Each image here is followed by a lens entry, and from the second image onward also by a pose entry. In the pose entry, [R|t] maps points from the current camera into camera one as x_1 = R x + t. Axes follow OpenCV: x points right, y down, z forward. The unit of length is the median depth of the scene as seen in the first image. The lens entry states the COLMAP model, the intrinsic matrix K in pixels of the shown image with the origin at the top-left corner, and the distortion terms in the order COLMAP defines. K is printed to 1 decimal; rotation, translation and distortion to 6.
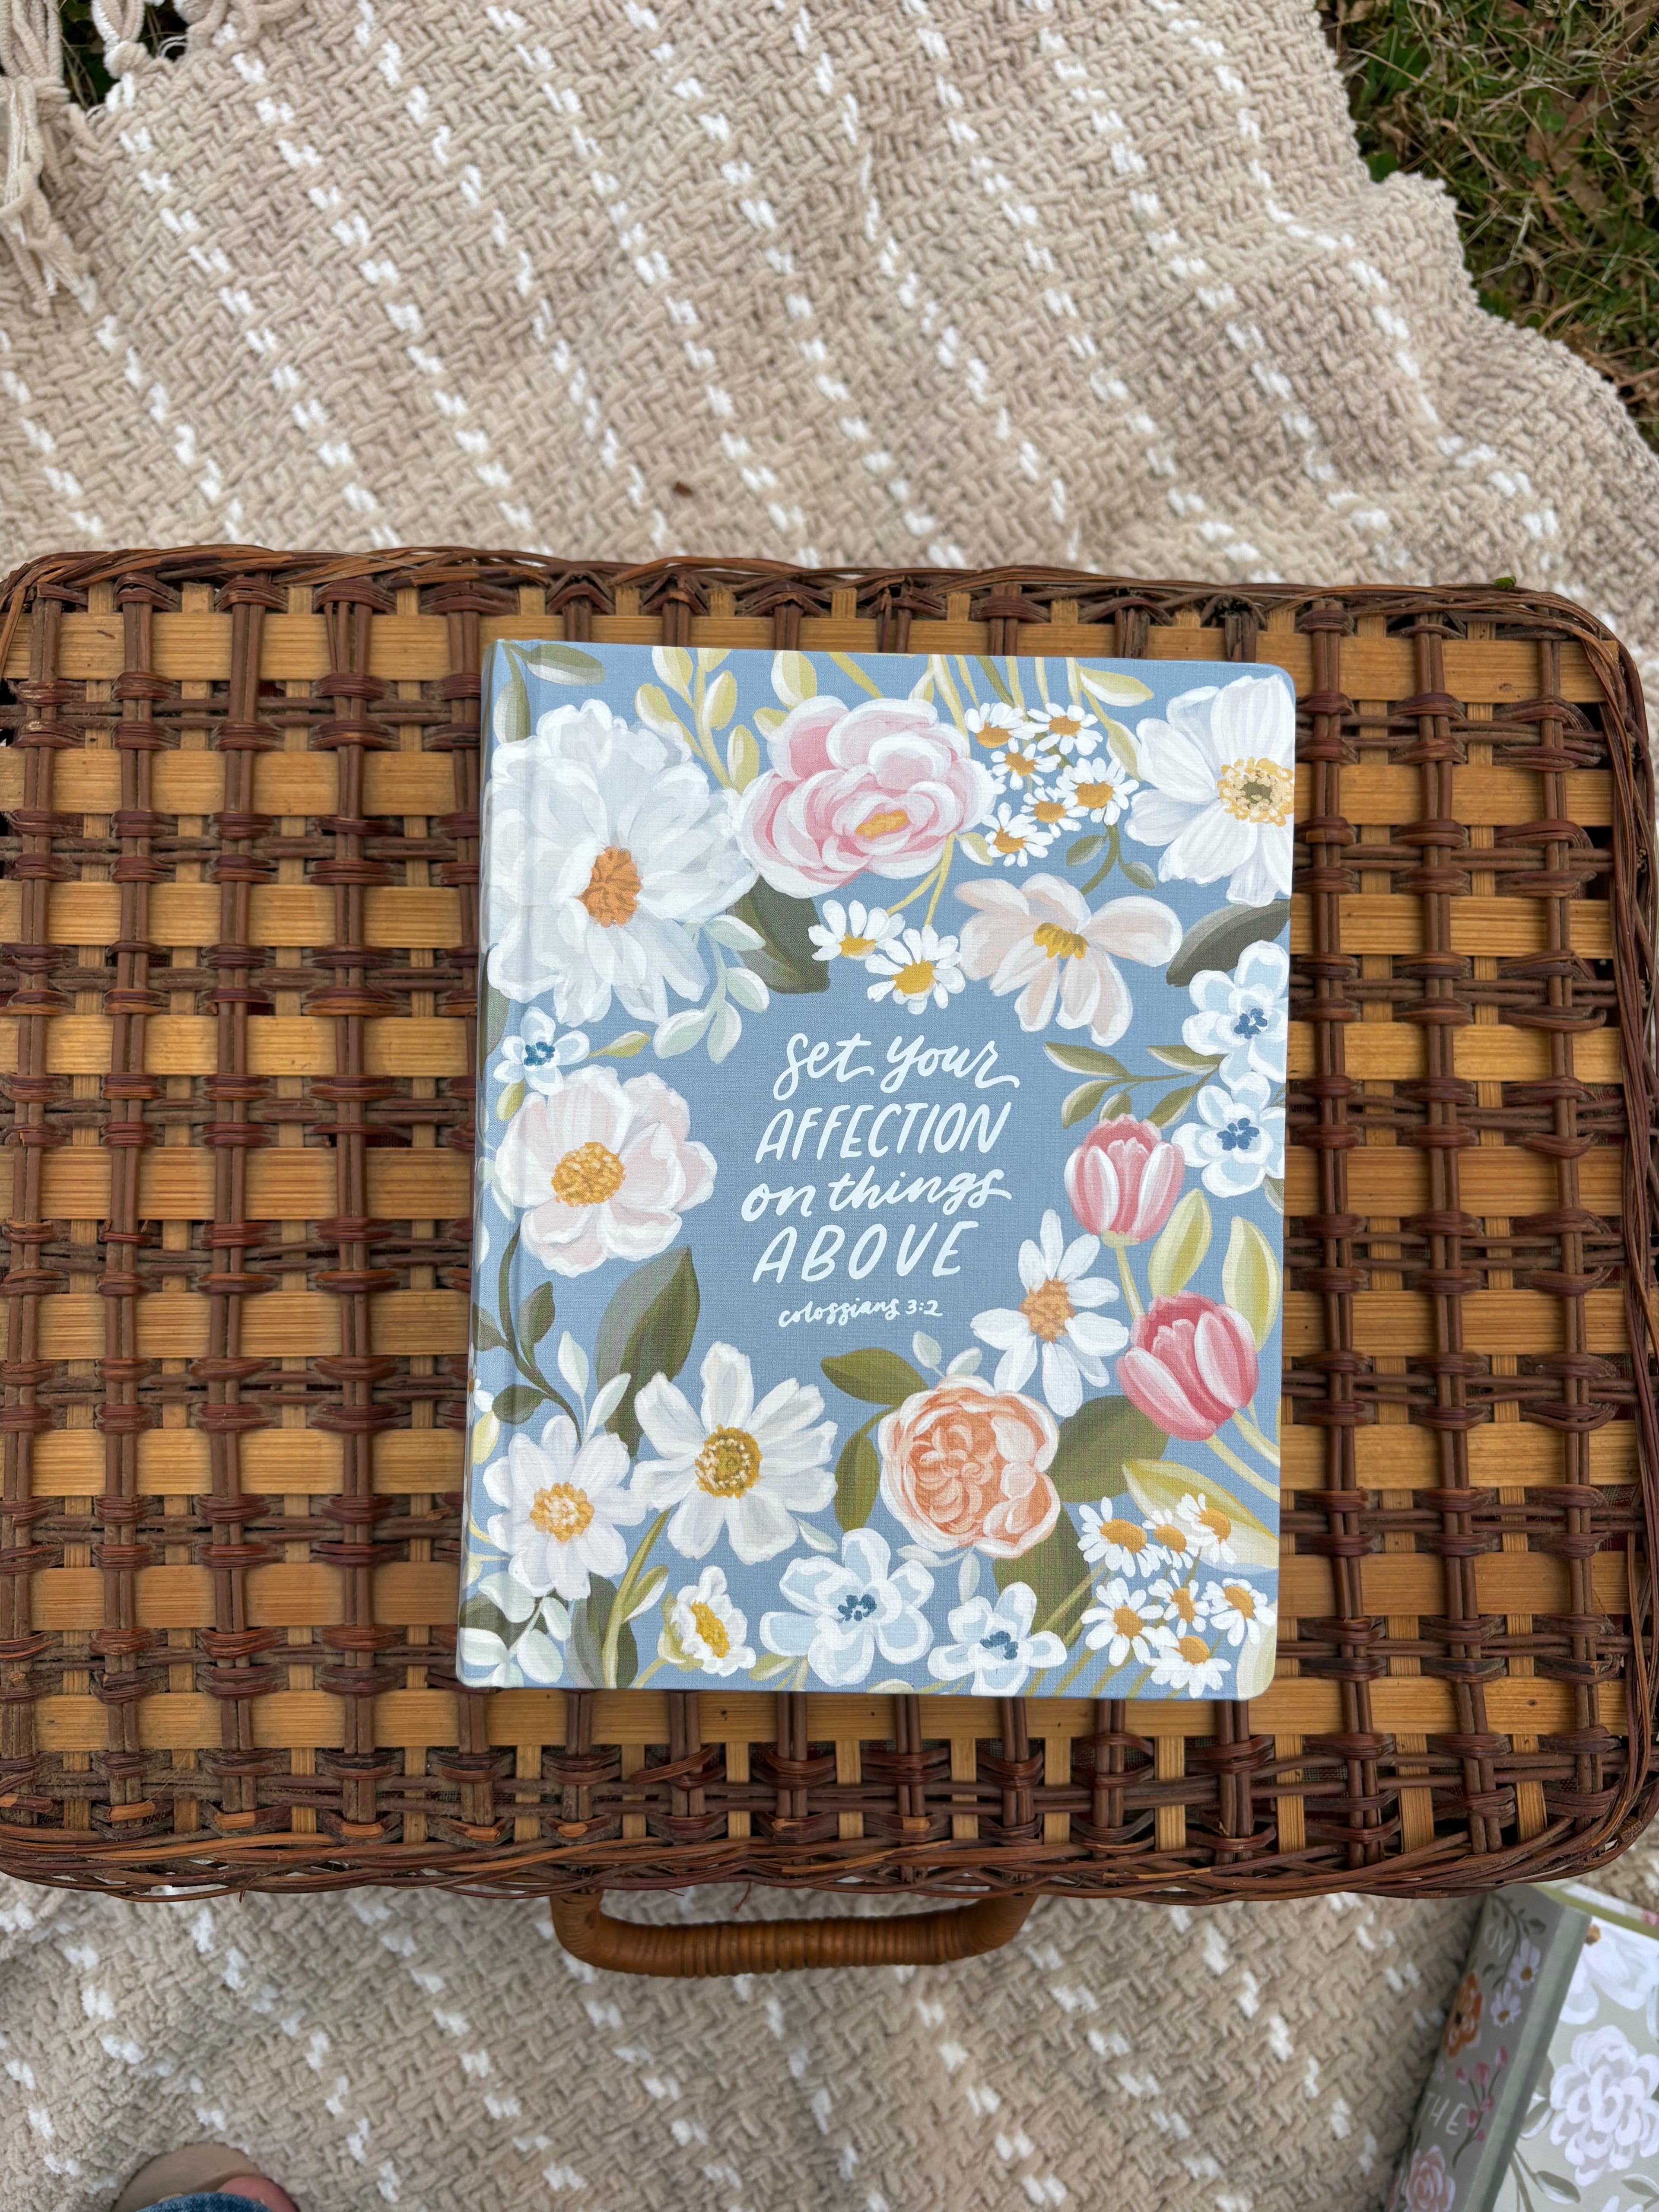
lens RADIAL K [[1534.9, 0, 838.3], [0, 1534.9, 1063.1], [0, 0, 1]] dist [0.054917, -0.052016]
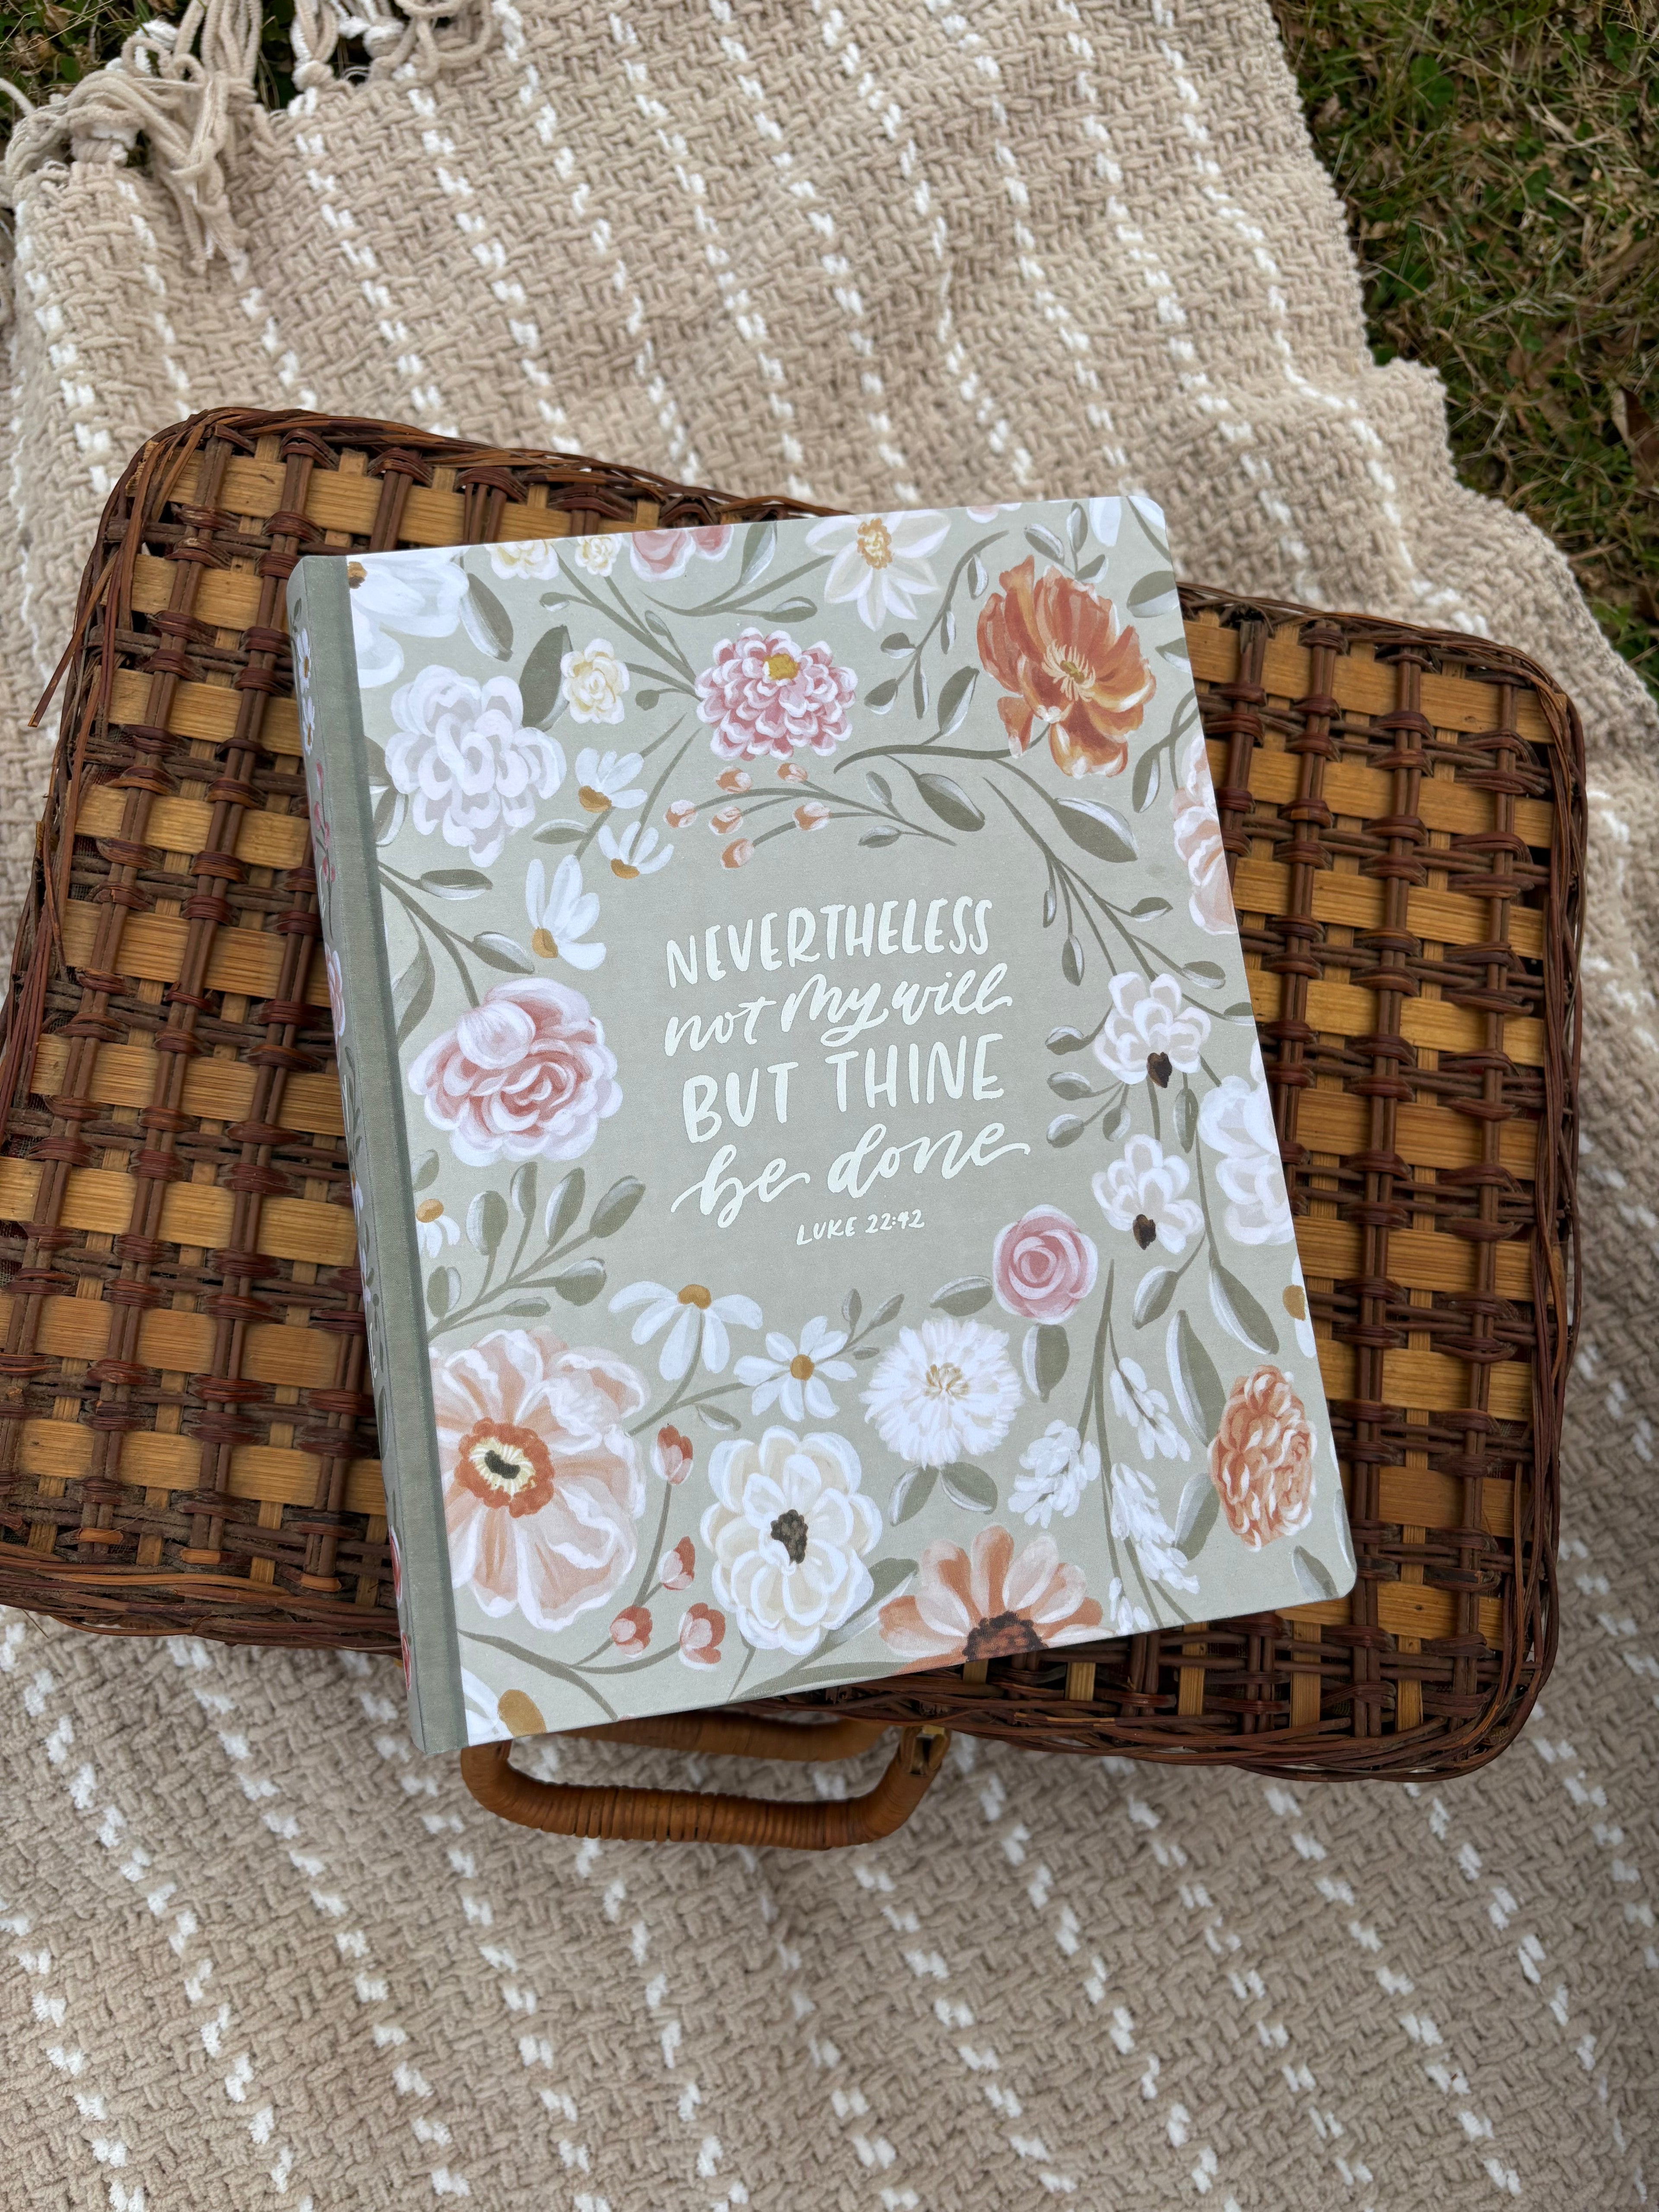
lens RADIAL K [[1534.9, 0, 820.4], [0, 1534.9, 1077.8], [0, 0, 1]] dist [0.054917, -0.052016]
pose [[0.988766, 0.141363, 0.048551, -0.047289], [-0.134428, 0.983056, -0.124615, 0.158760], [-0.065344, 0.116689, 0.991017, -0.058203]]
